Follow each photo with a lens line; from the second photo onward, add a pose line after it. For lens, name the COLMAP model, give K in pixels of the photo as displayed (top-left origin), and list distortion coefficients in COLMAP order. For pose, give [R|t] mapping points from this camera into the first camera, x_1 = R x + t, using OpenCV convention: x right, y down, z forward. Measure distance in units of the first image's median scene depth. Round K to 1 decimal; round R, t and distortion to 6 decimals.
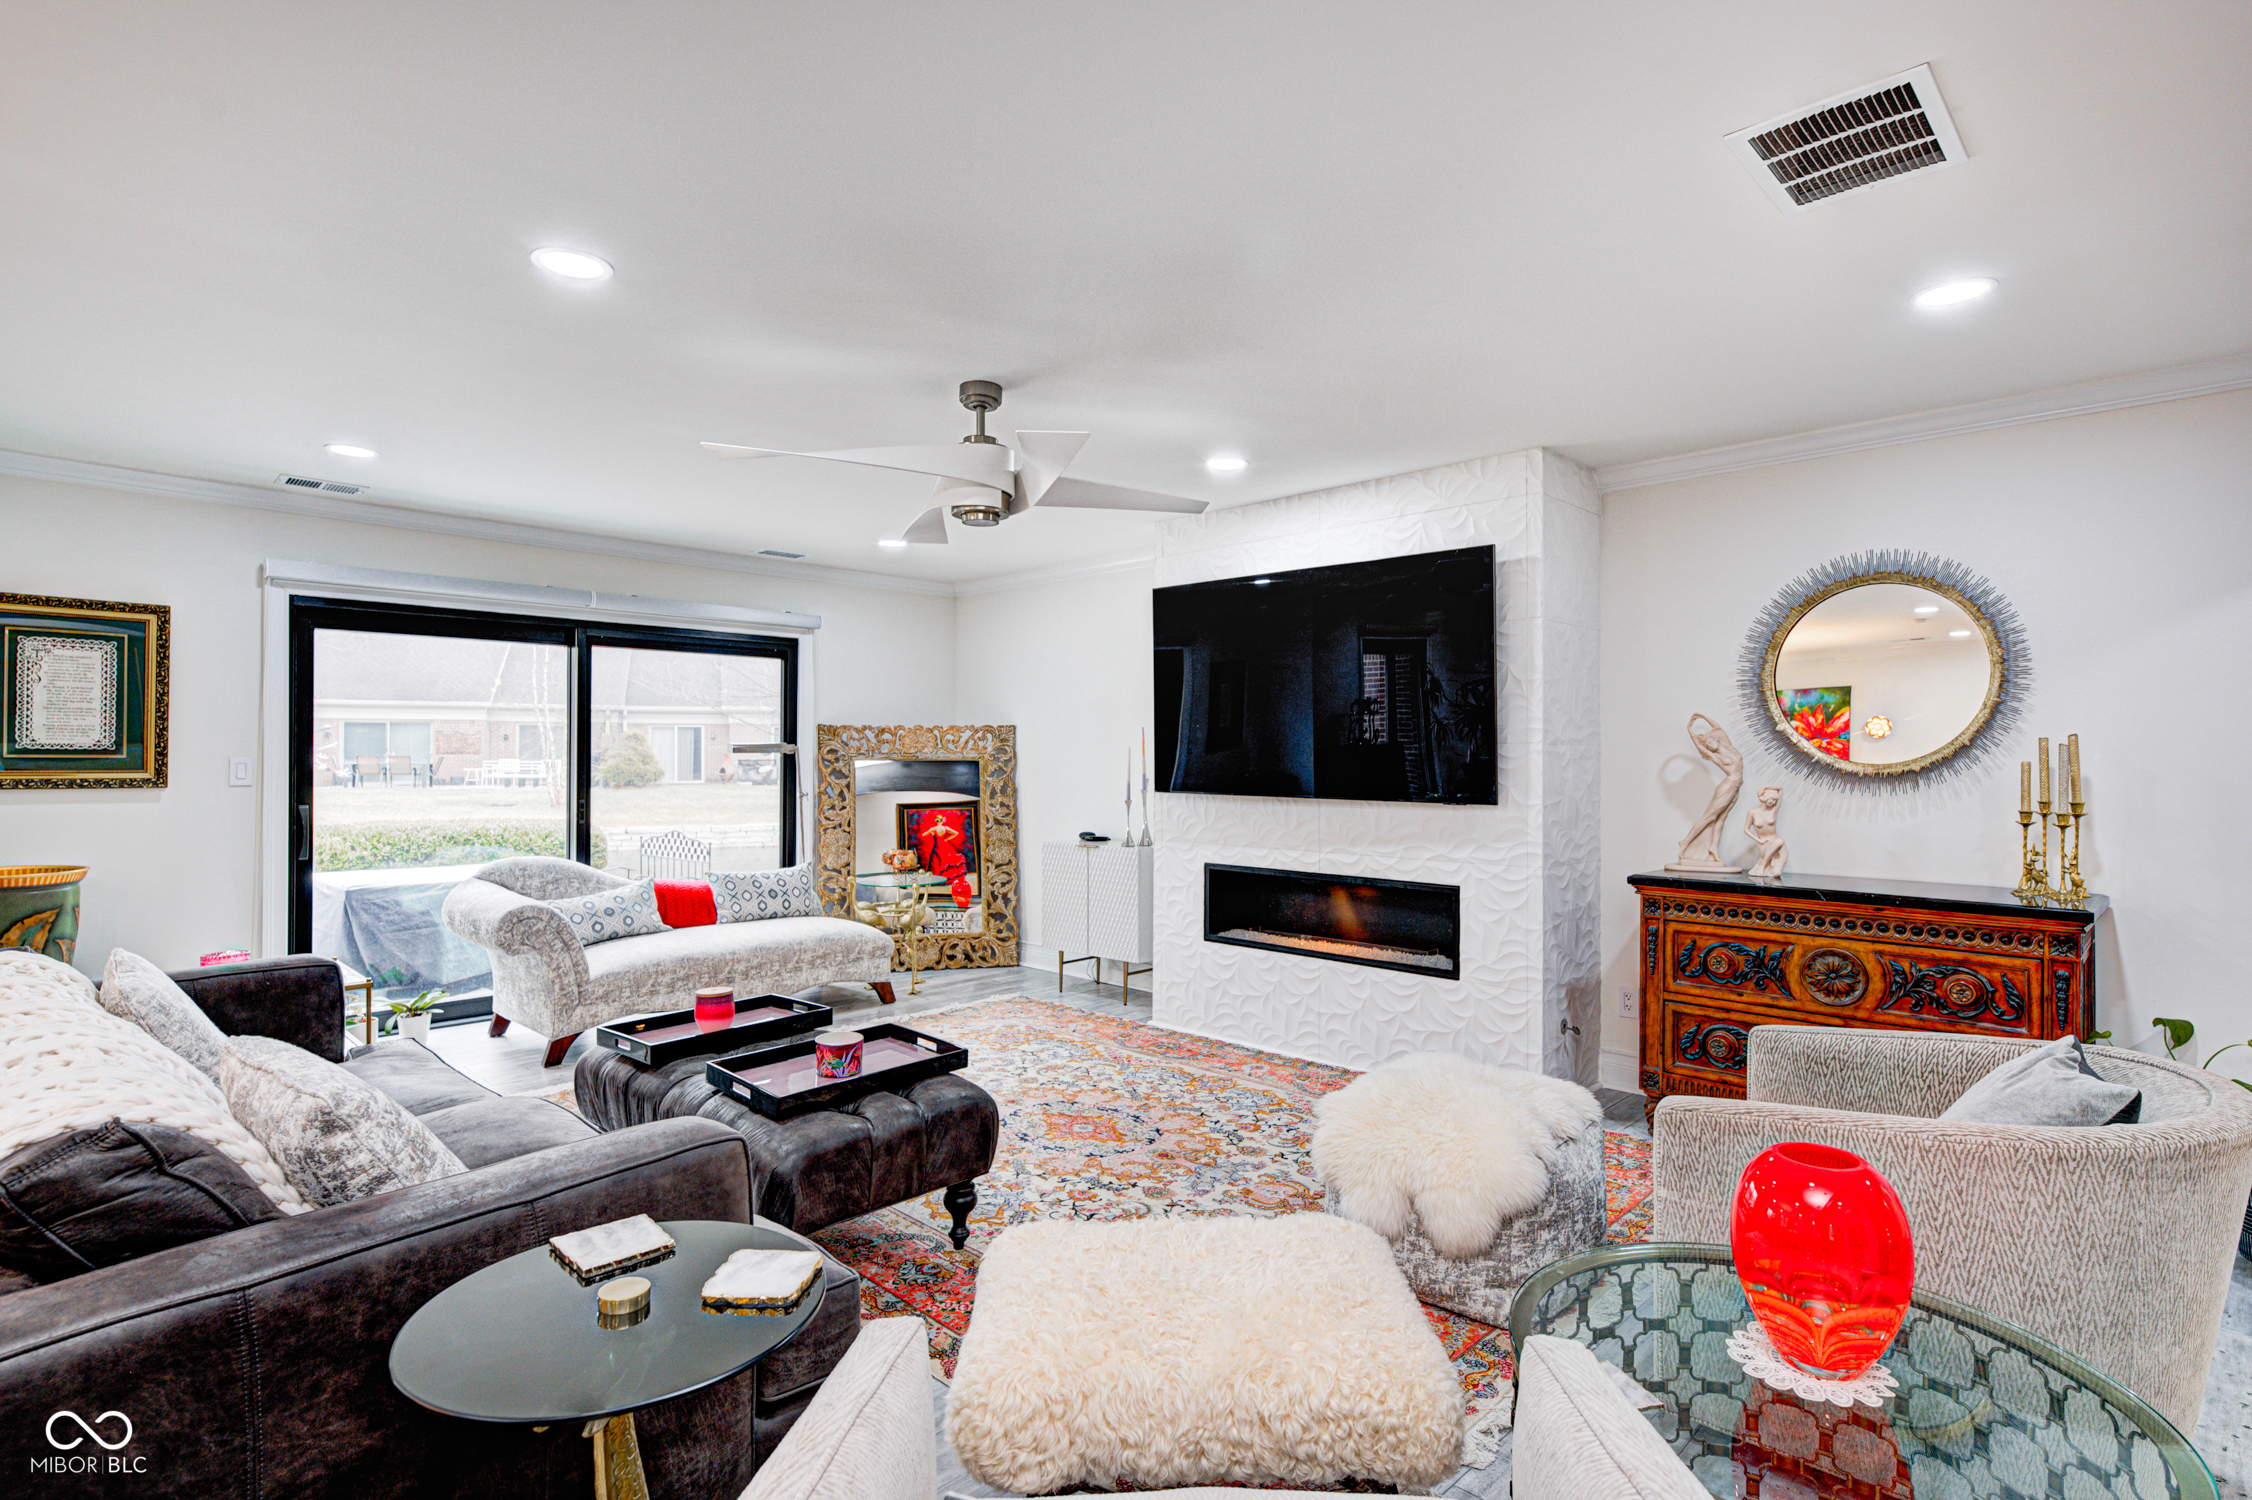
lens RADIAL K [[1105.9, 0, 1126.0], [0, 1105.9, 750.0], [0, 0, 1]] dist [-0.001234, -0.000263]
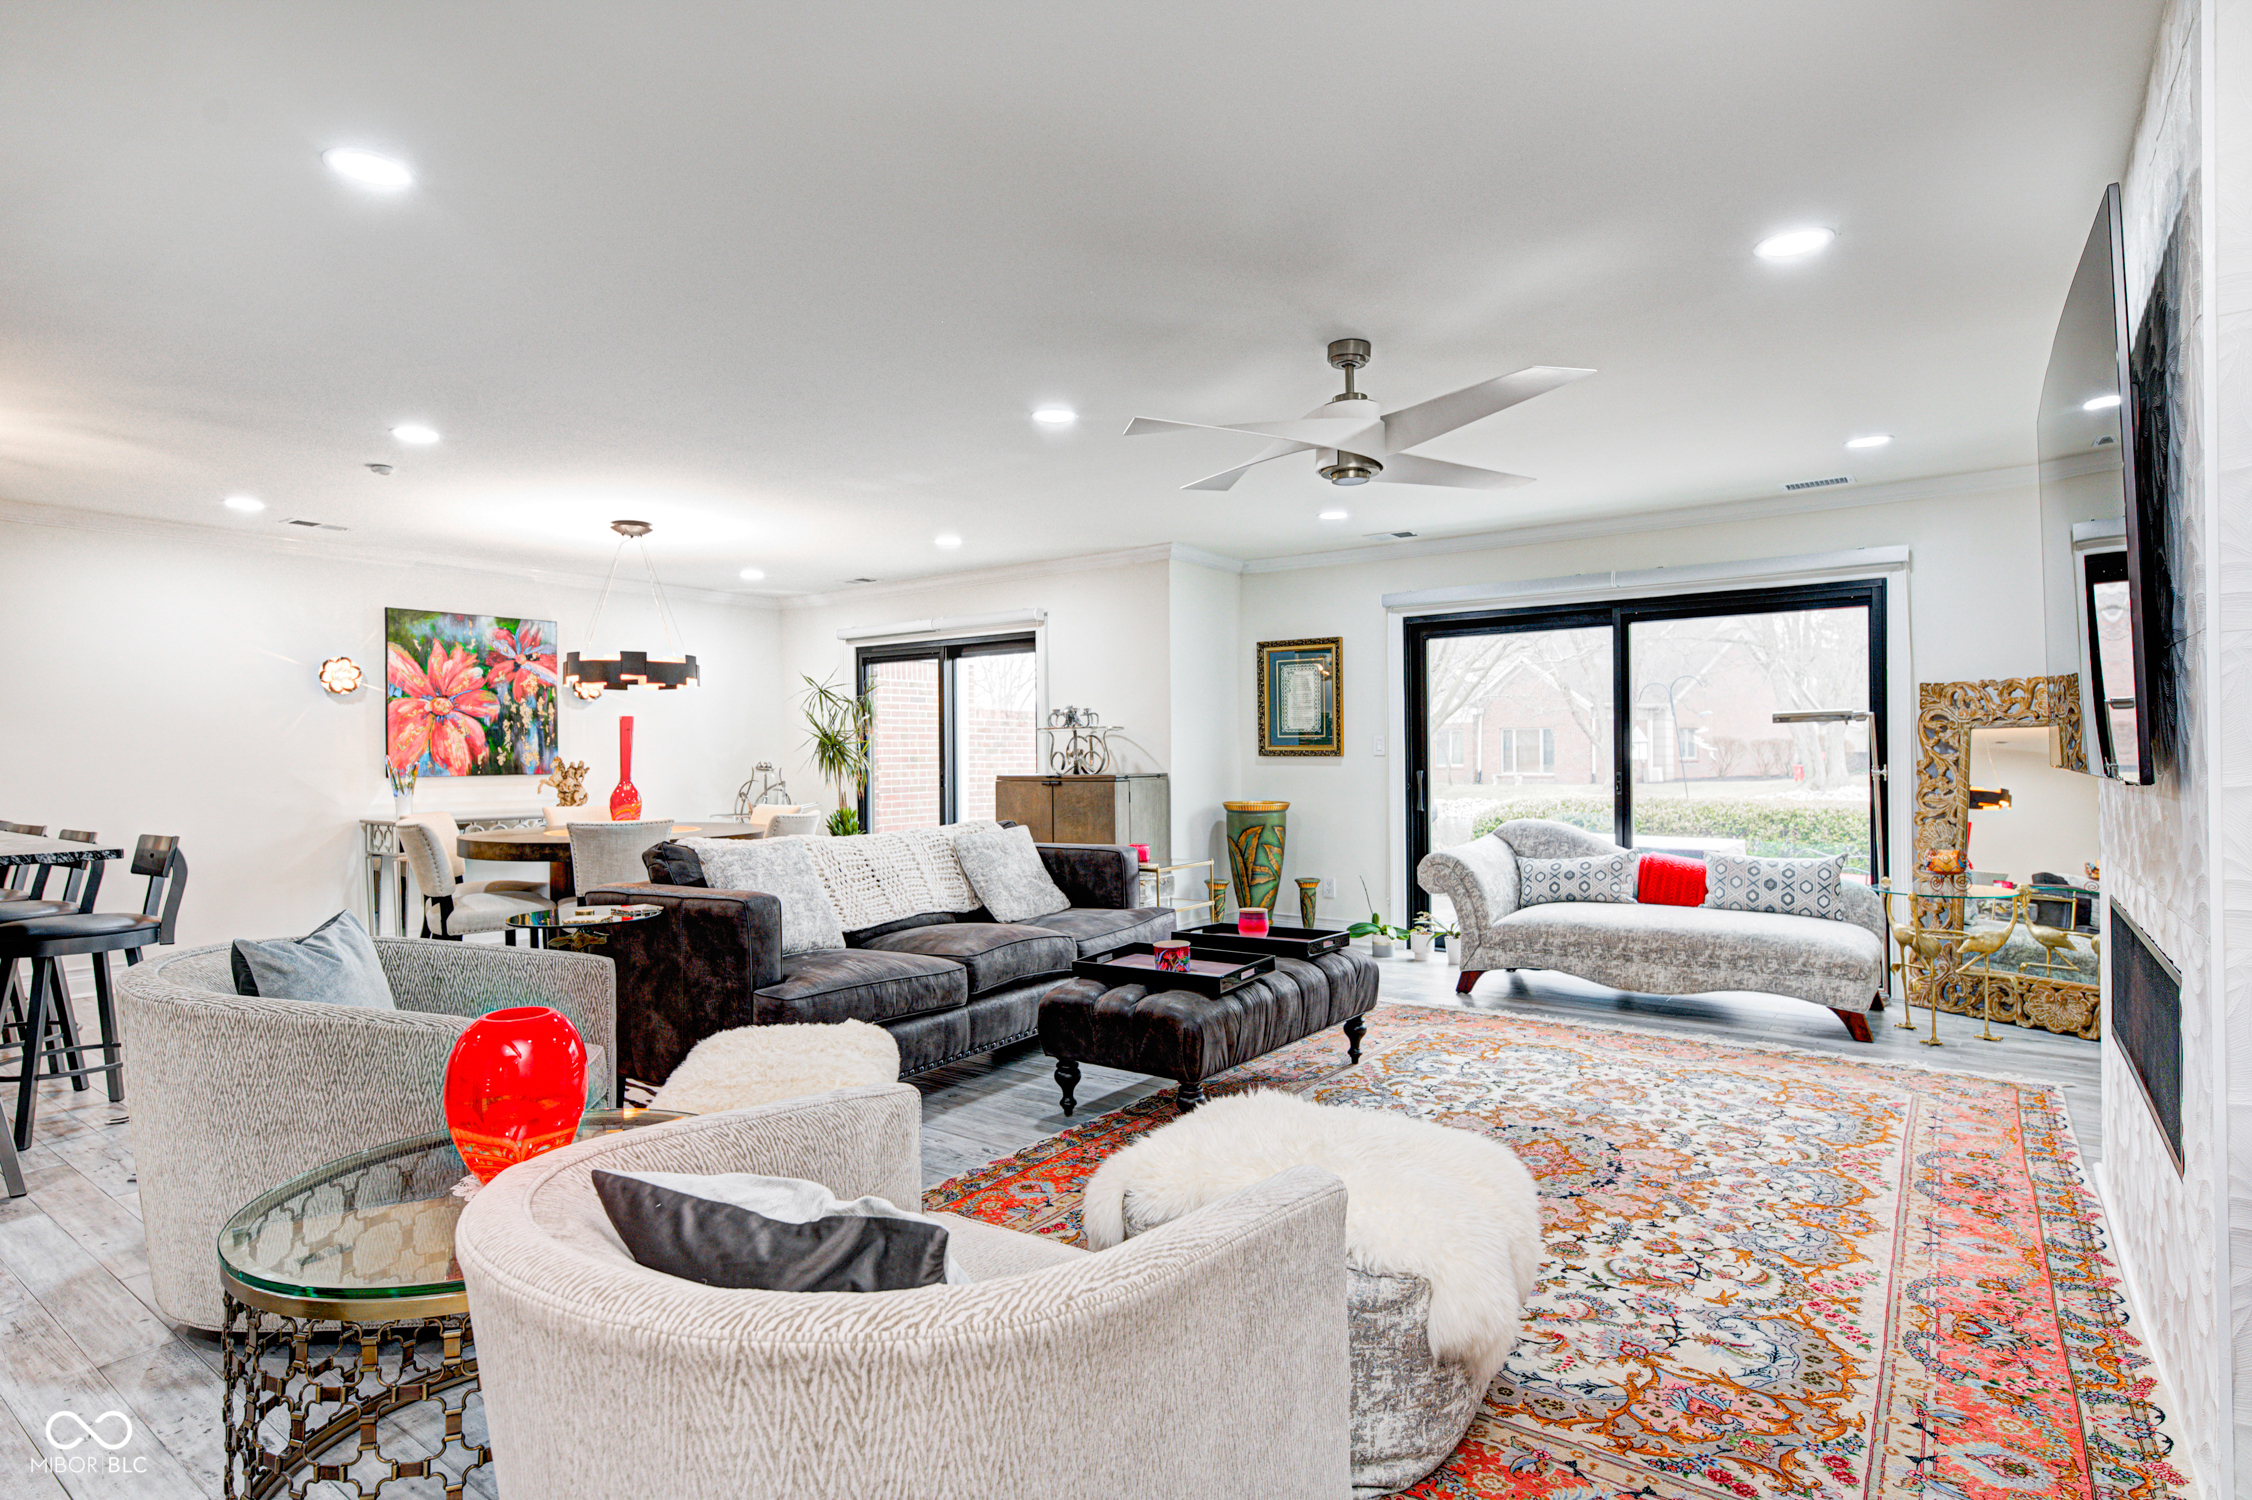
lens RADIAL K [[1137.6, 0, 1126.0], [0, 1137.6, 750.0], [0, 0, 1]] dist [0.005255, 0.001036]
pose [[0.143853, -0.006347, -0.989579, 0.654726], [0.012402, 0.999912, -0.004610, 0.030361], [0.989521, -0.011610, 0.143919, 0.497681]]
